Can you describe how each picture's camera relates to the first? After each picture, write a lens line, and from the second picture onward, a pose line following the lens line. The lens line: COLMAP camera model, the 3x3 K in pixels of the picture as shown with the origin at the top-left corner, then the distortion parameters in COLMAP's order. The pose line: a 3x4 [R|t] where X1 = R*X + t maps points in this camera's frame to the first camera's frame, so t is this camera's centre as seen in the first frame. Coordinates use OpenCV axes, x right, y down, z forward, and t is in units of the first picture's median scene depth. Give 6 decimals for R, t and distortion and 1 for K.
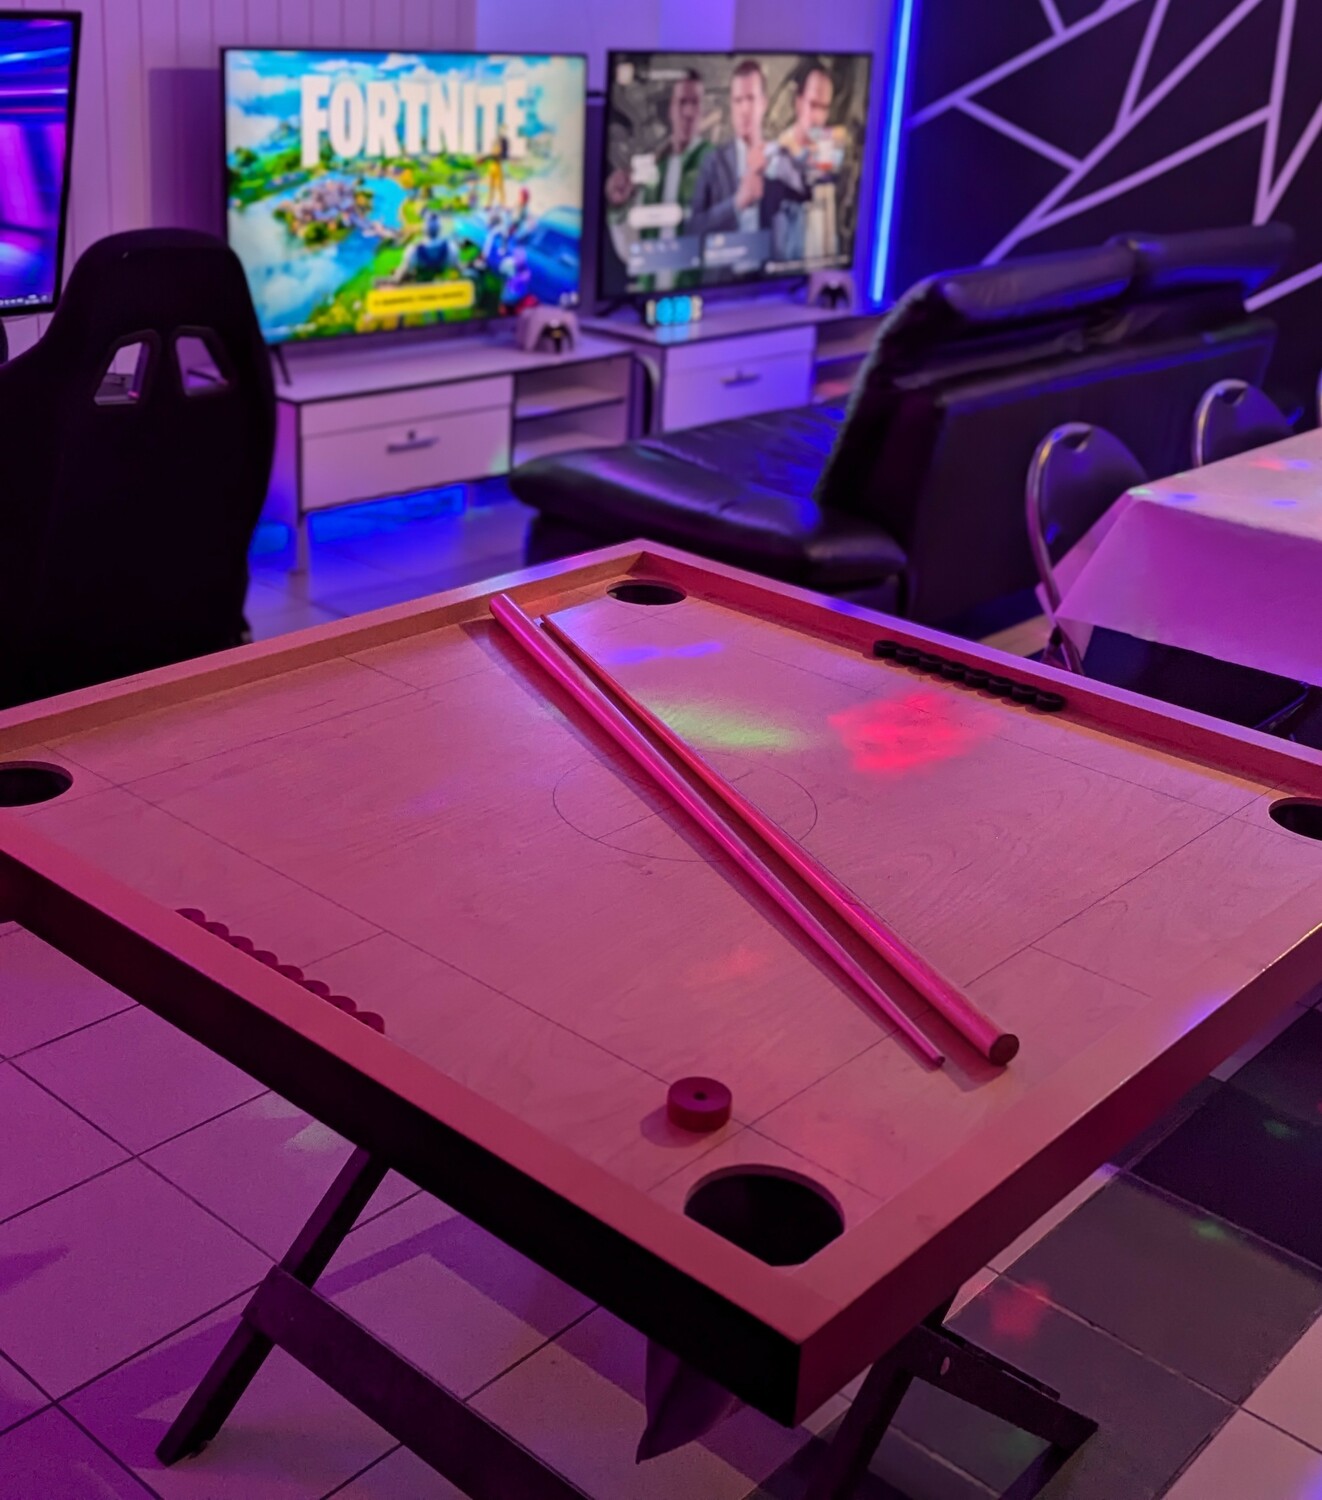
lens RADIAL K [[2389.5, 0, 661.0], [0, 2389.5, 750.0], [0, 0, 1]] dist [0.113365, -0.115972]
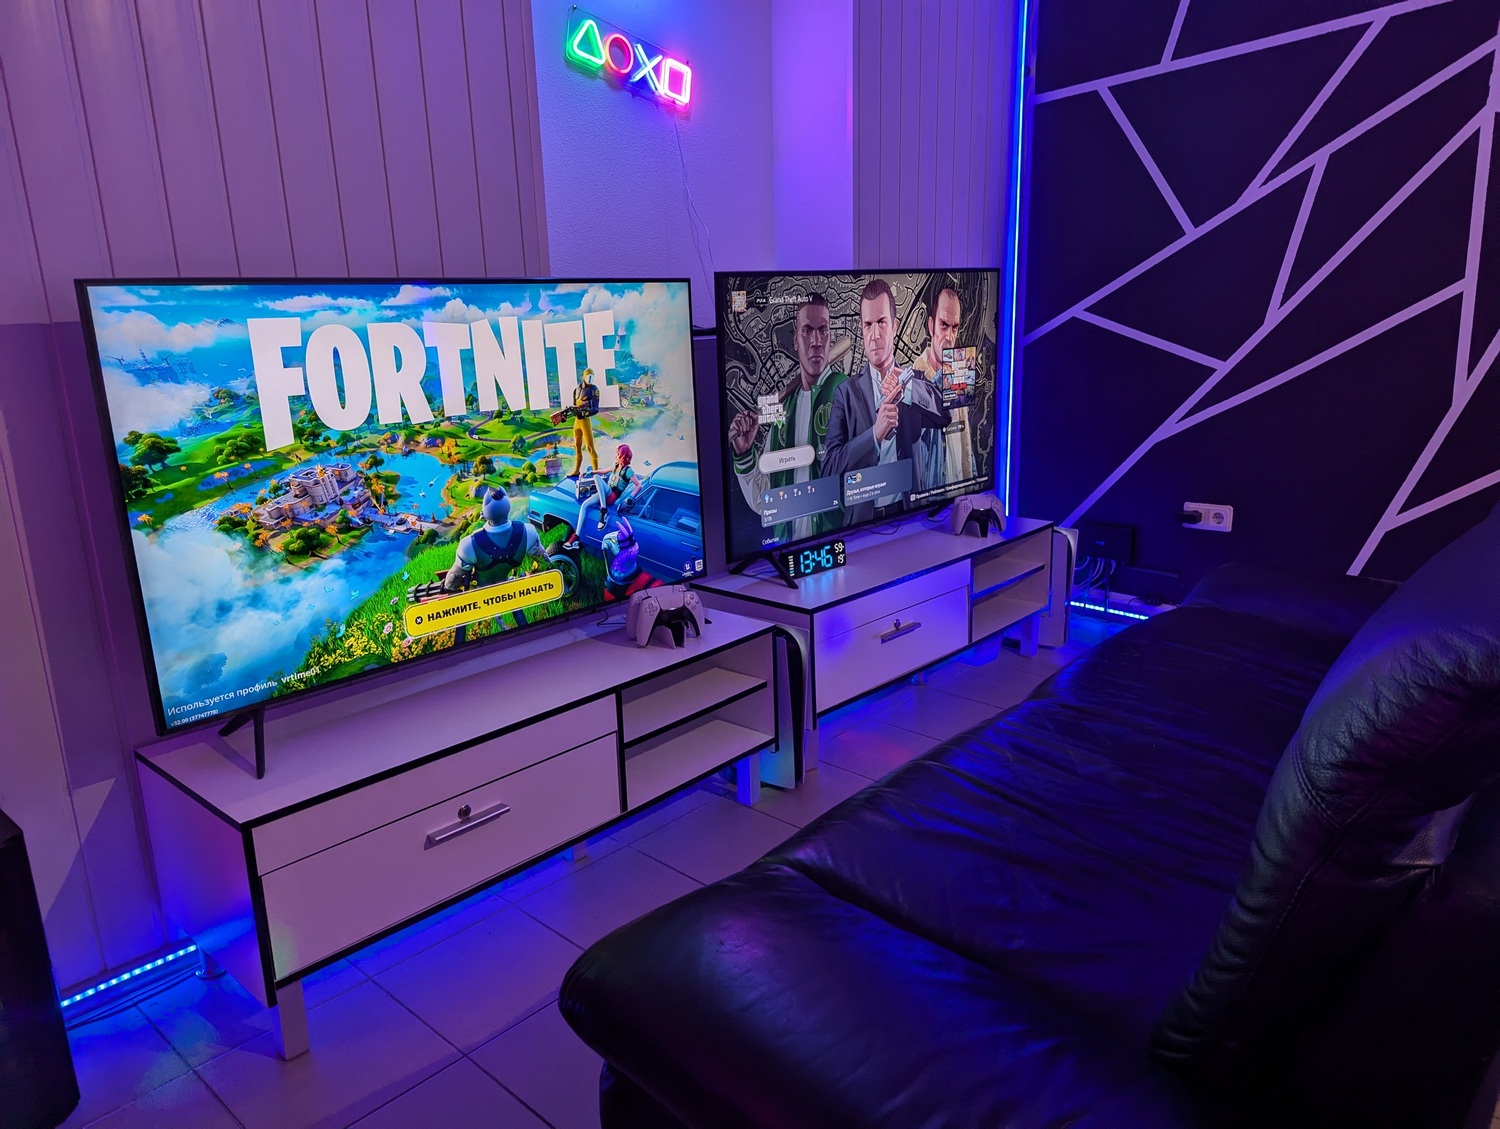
lens RADIAL K [[1060.7, 0, 750.0], [0, 1060.7, 564.5], [0, 0, 1]] dist [0.075035, -0.088055]
pose [[0.996079, -0.080747, -0.036153, -0.005192], [0.077337, 0.993163, -0.087441, -0.160071], [0.042967, 0.084302, 0.995513, 0.653316]]
